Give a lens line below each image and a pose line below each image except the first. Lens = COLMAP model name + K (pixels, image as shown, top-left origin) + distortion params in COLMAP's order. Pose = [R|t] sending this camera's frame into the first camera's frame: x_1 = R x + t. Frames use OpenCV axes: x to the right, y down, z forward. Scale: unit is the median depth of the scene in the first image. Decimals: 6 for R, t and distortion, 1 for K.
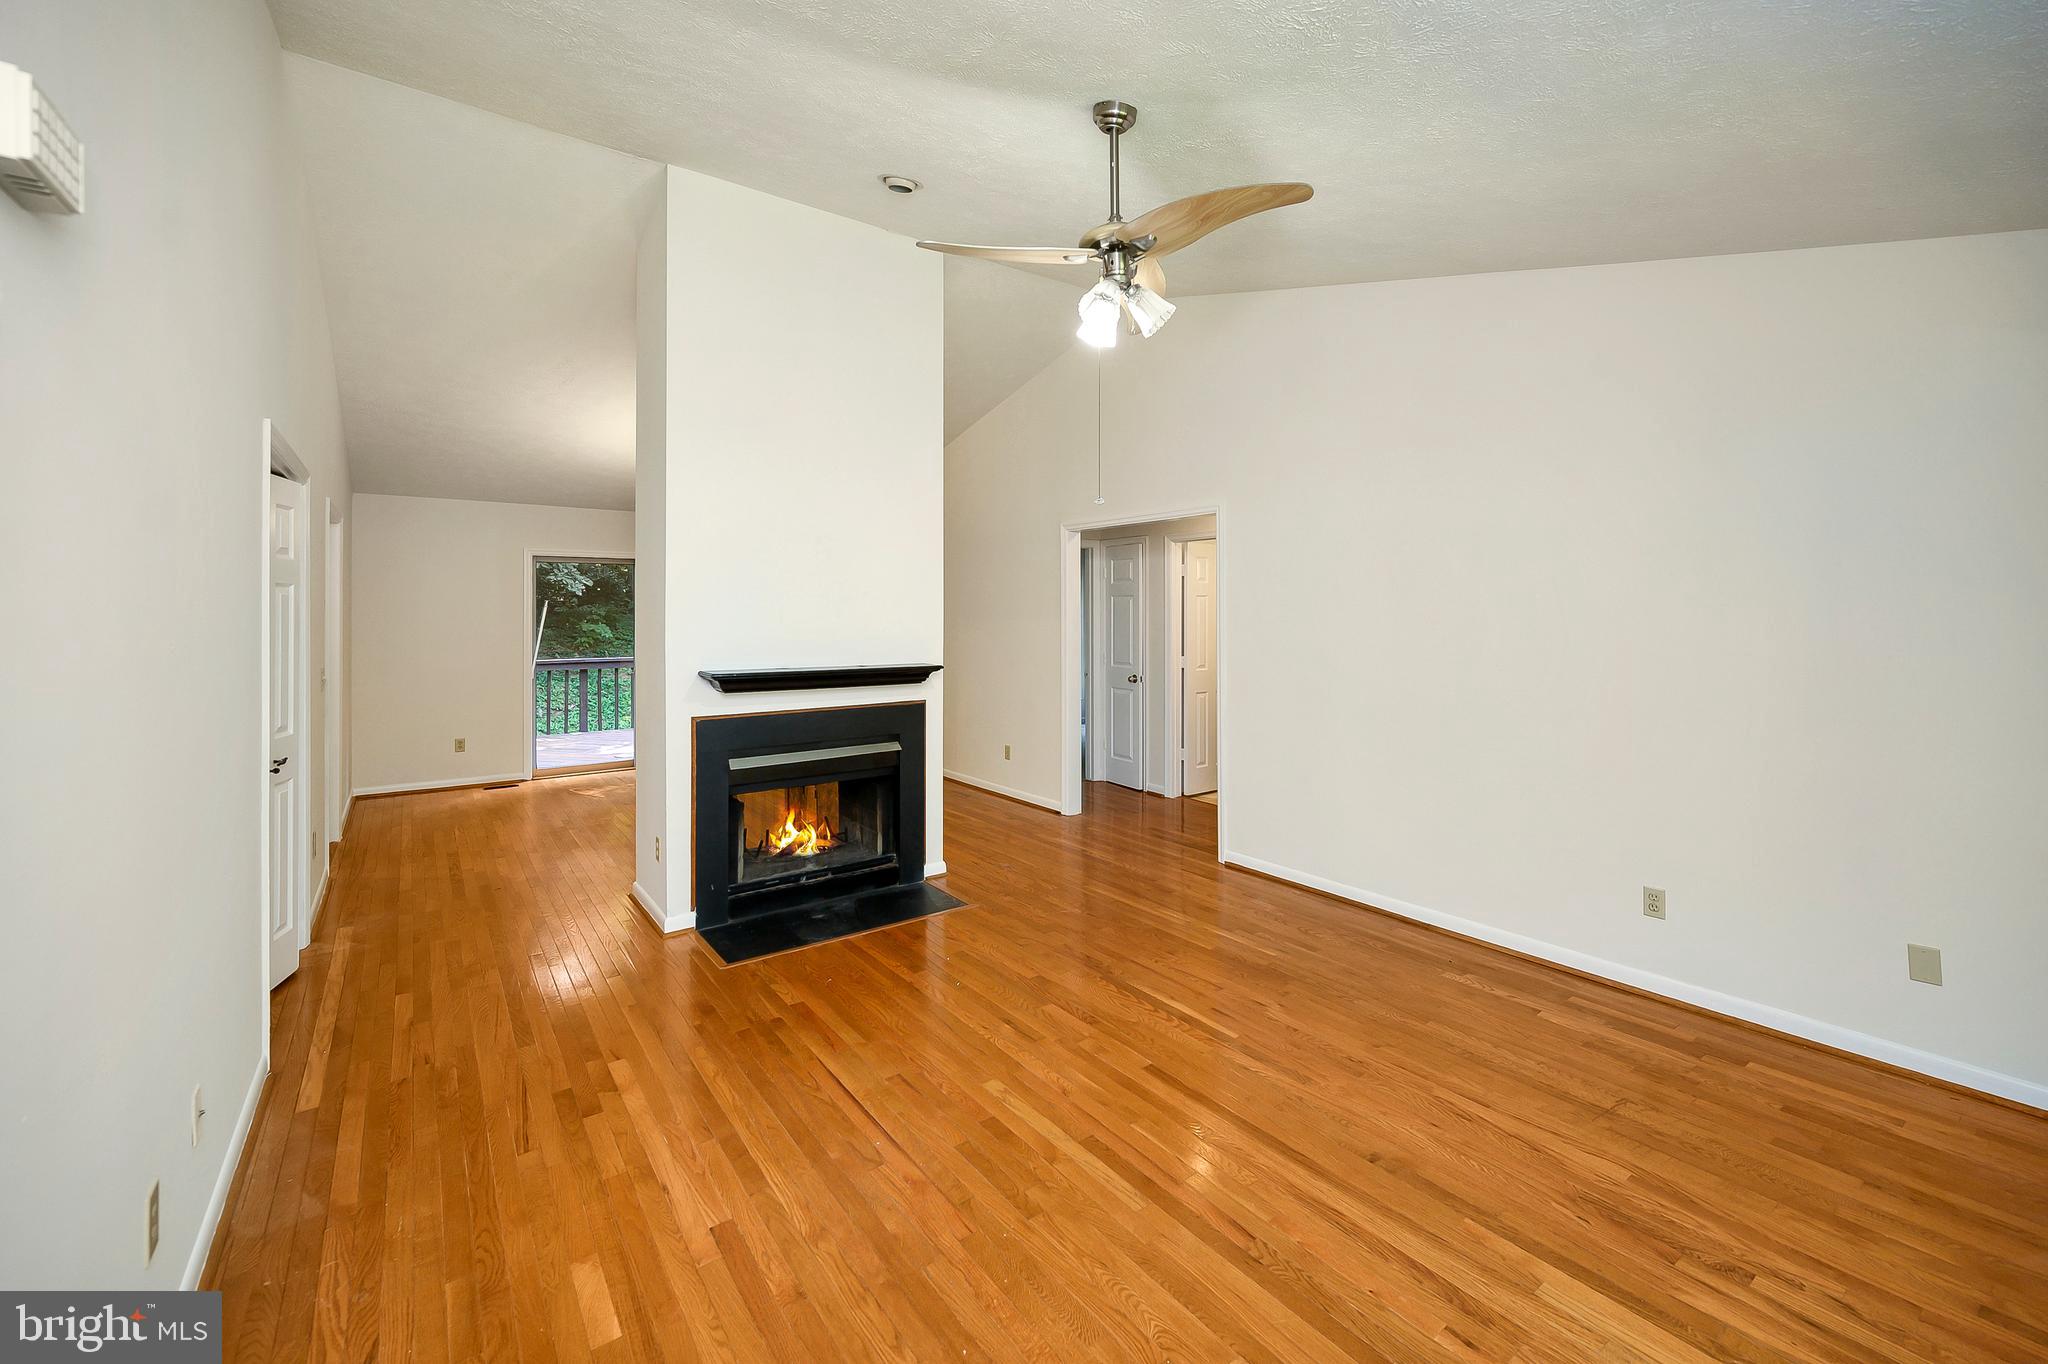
lens RADIAL K [[840.5, 0, 1022.2], [0, 840.5, 614.2], [0, 0, 1]] dist [-0.001277, -0.000183]
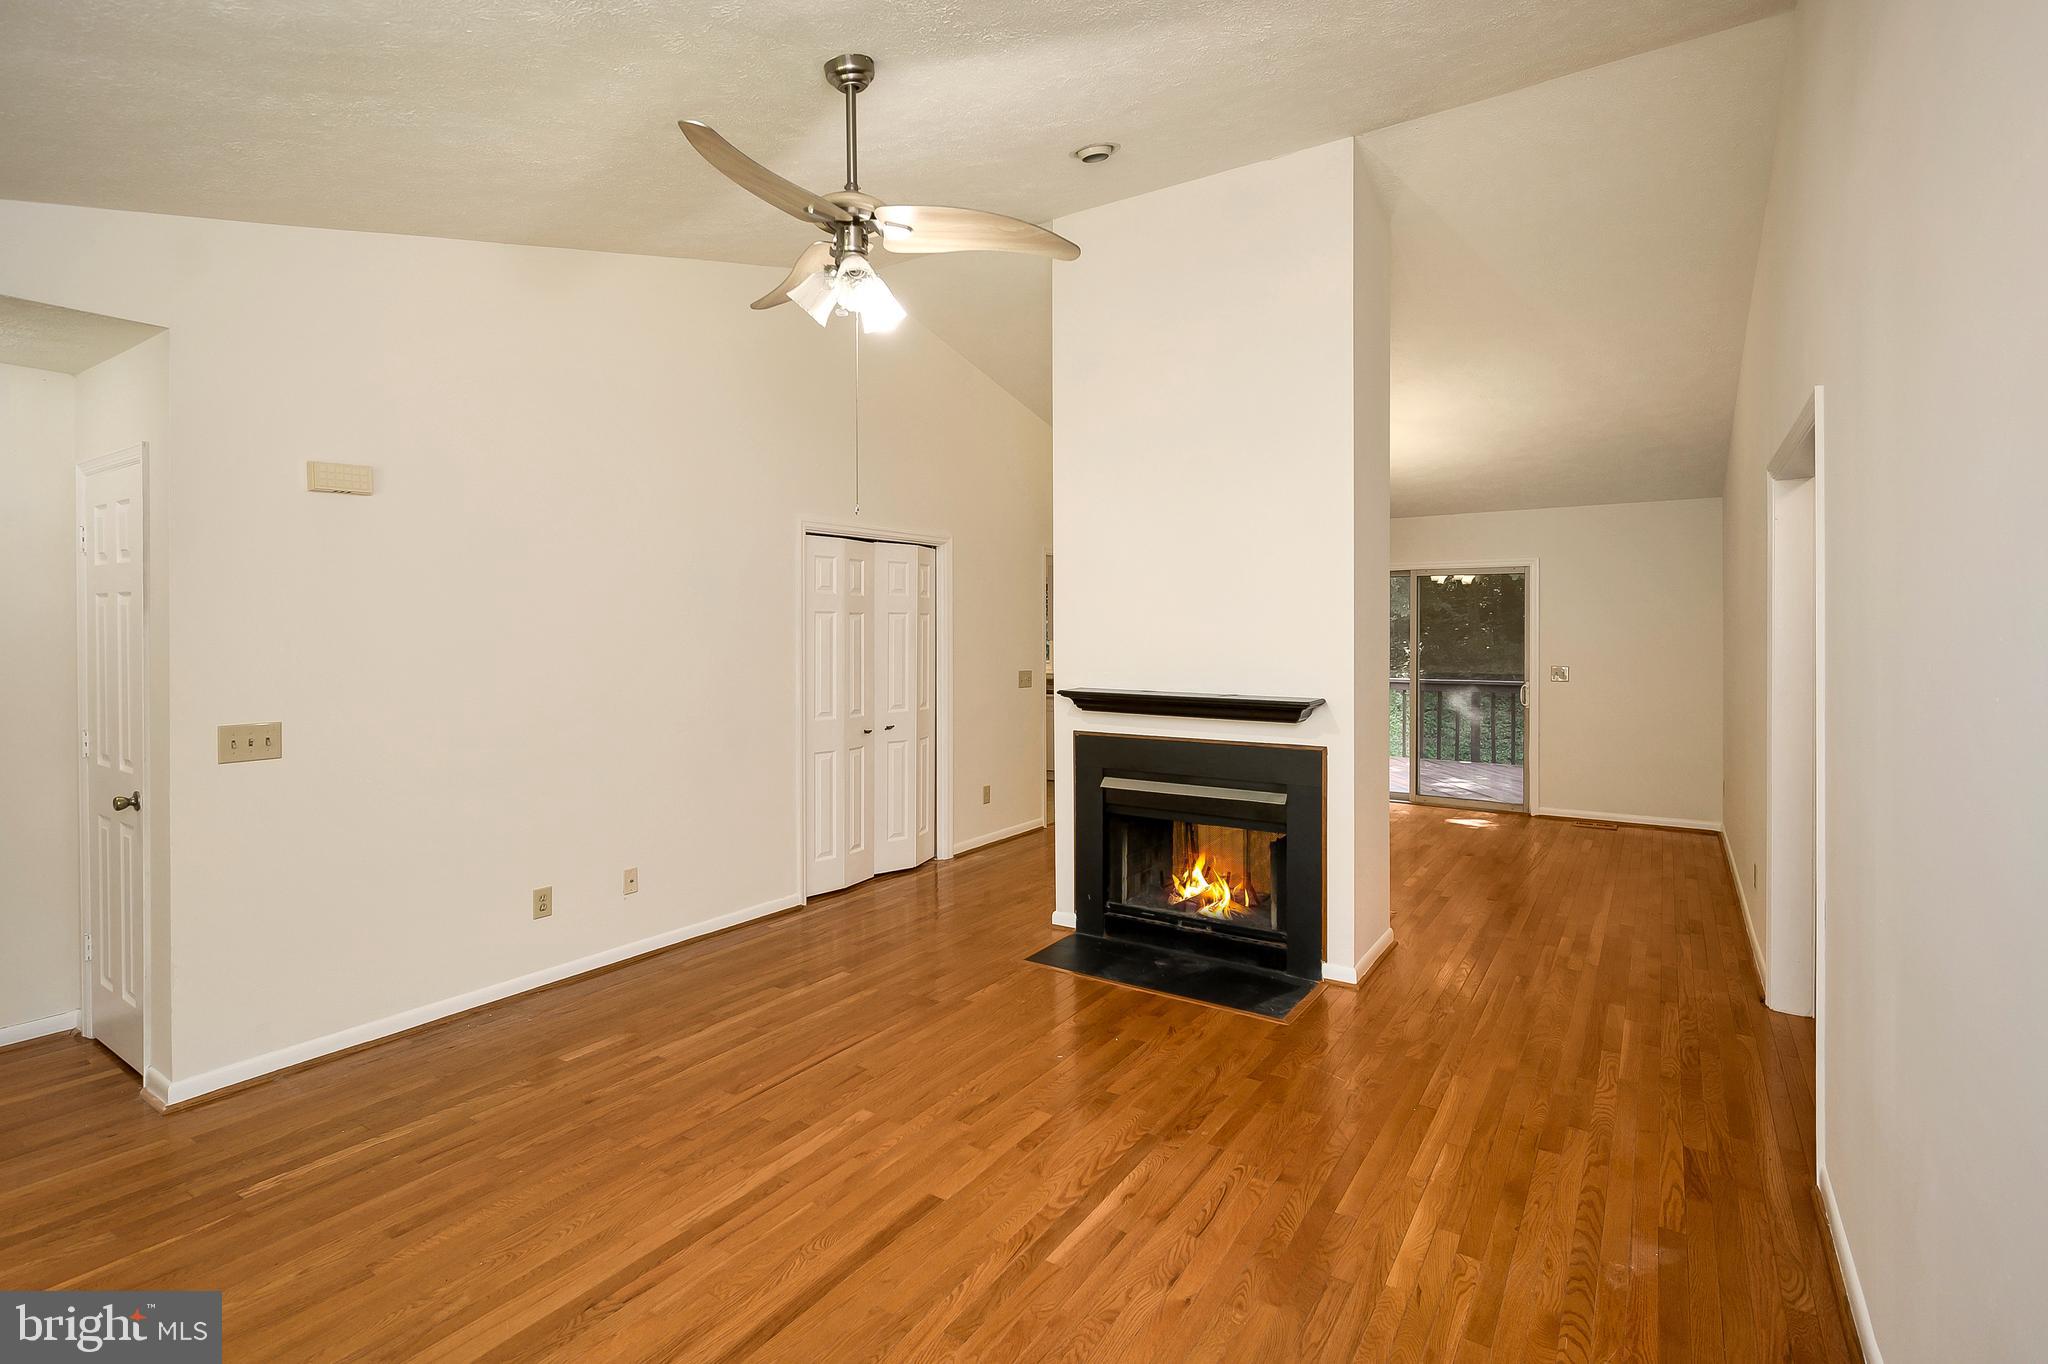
lens RADIAL K [[952.7, 0, 1027.2], [0, 952.7, 636.8], [0, 0, 1]] dist [0.000939, -0.000283]
pose [[0.340536, 0.007969, -0.940198, 0.721517], [-0.000887, 0.999966, 0.008155, -0.005819], [0.940231, -0.001943, 0.340531, 0.537319]]
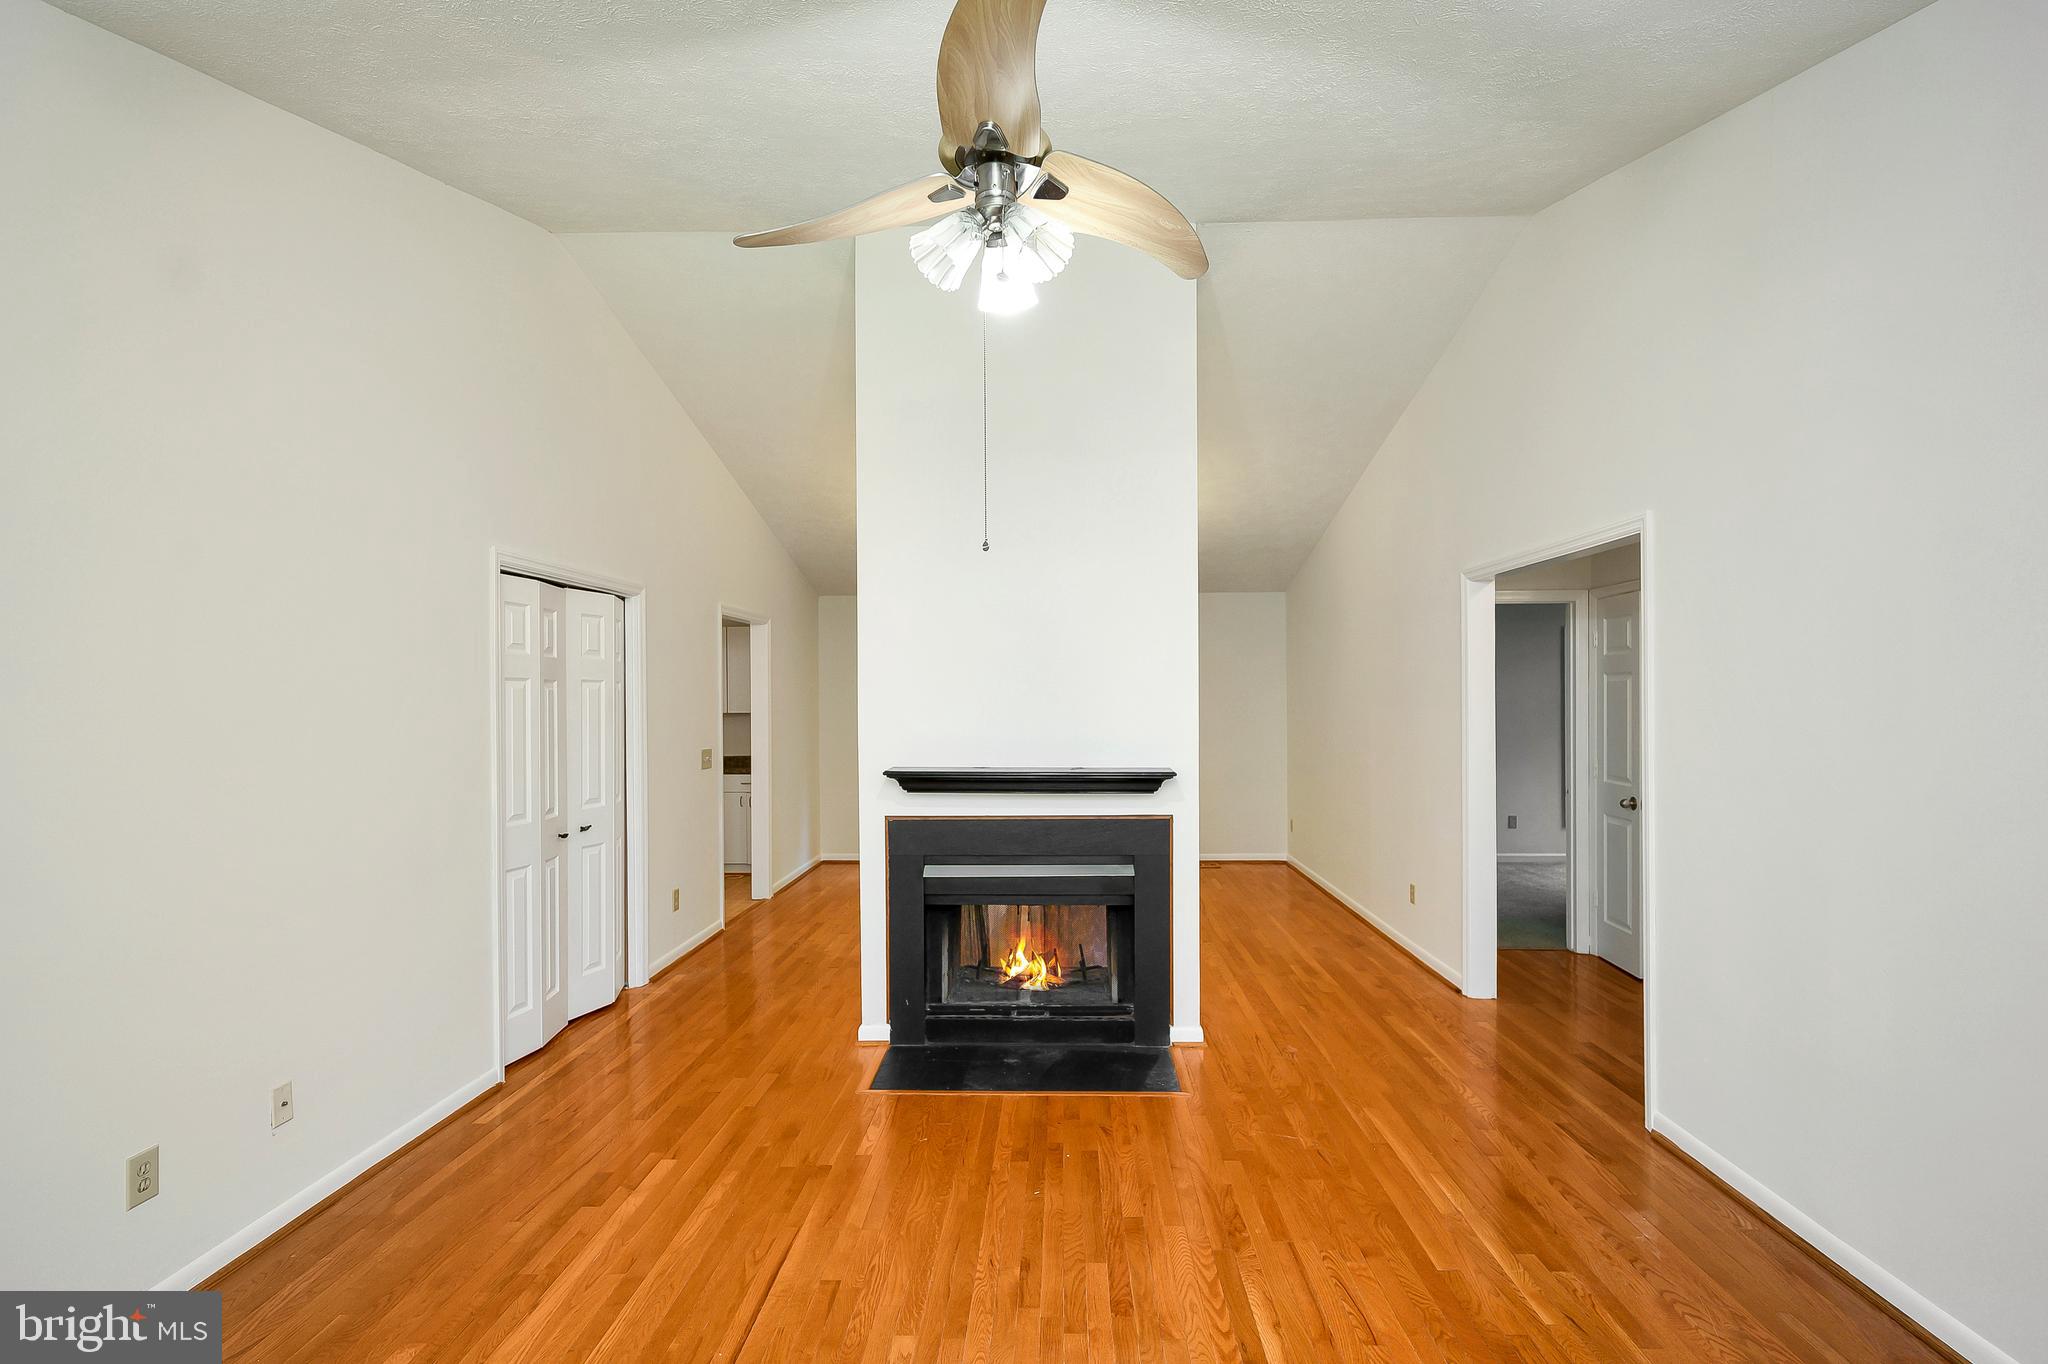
lens RADIAL K [[944.9, 0, 1032.8], [0, 944.9, 699.4], [0, 0, 1]] dist [-0.000790, 0.000023]
pose [[0.787950, -0.000410, -0.615740, 0.384168], [0.002531, 0.999993, 0.002573, -0.009304], [0.615735, -0.003586, 0.787946, 0.275212]]
